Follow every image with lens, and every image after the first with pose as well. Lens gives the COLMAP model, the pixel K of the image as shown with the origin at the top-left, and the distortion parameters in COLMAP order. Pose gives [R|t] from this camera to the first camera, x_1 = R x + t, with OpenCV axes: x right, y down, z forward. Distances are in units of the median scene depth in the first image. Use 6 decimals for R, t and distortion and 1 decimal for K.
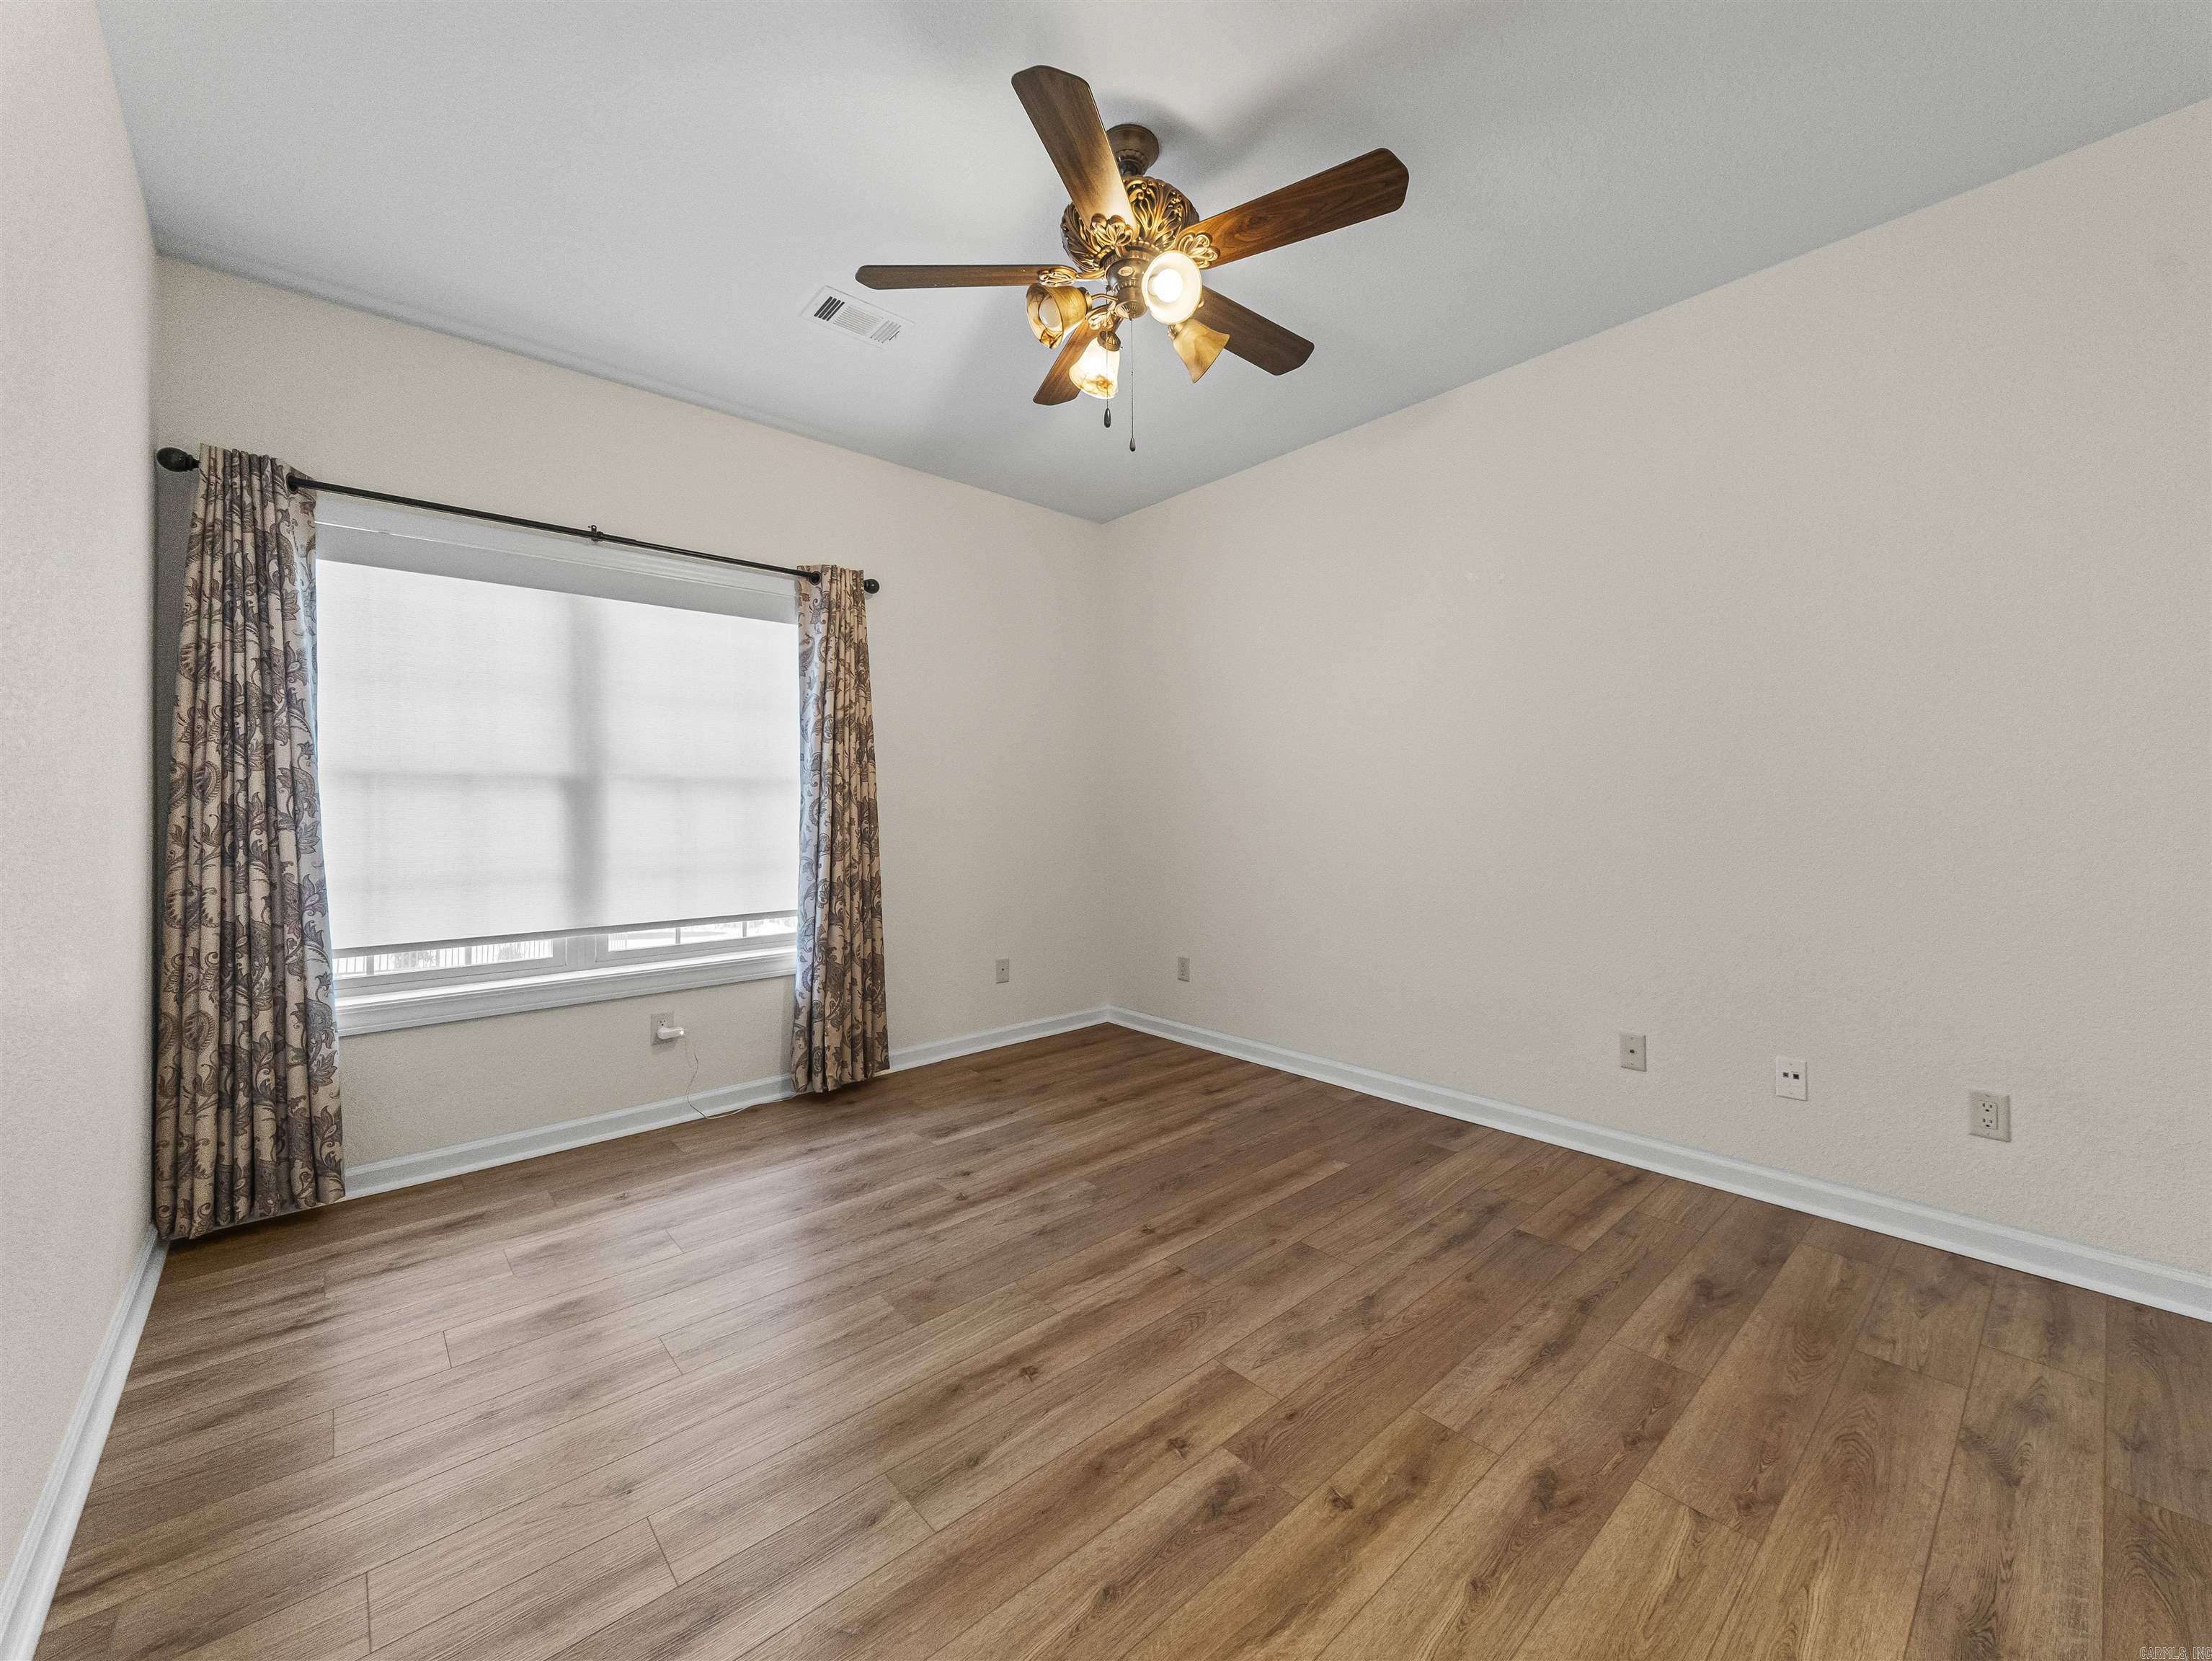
lens RADIAL K [[852.5, 0, 1100.6], [0, 852.5, 822.8], [0, 0, 1]] dist [0.025774, -0.006893]
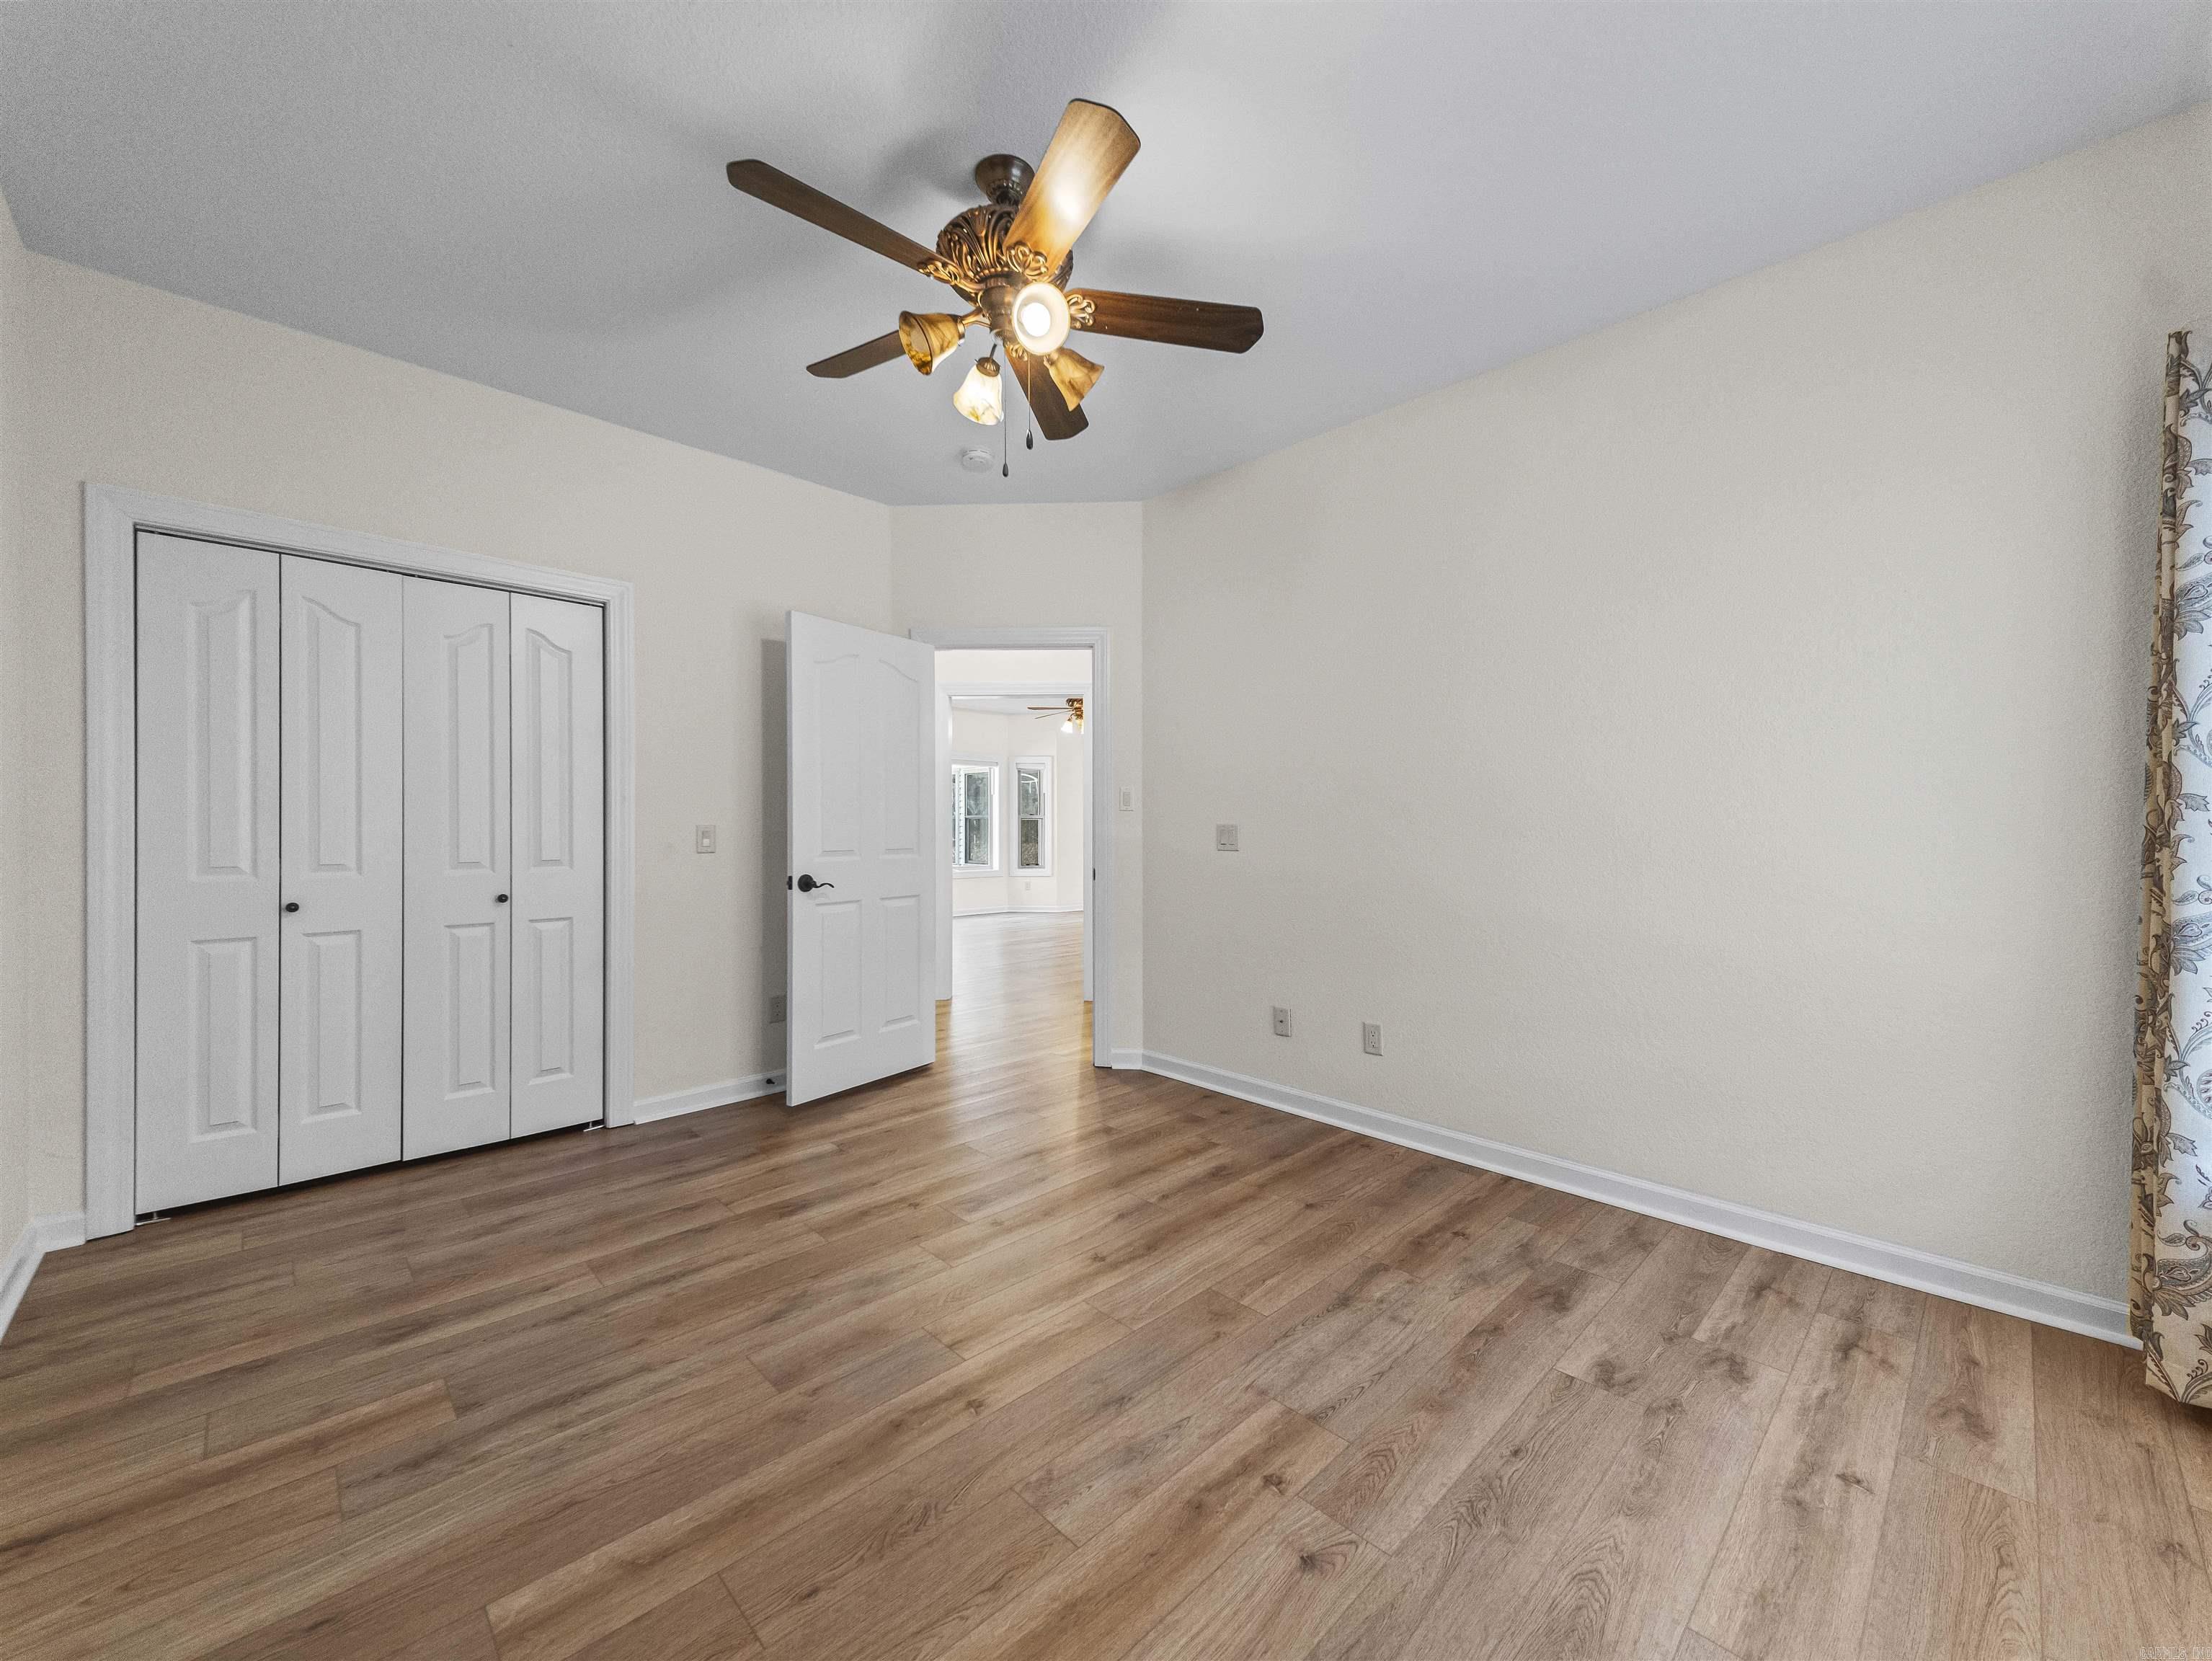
lens RADIAL K [[852.5, 0, 1106.5], [0, 852.5, 832.3], [0, 0, 1]] dist [0.025774, -0.006893]
pose [[-0.998217, 0.006734, -0.059303, -0.017127], [0.005535, 0.999777, 0.020359, -0.027305], [0.059427, 0.019995, -0.998032, 1.827693]]
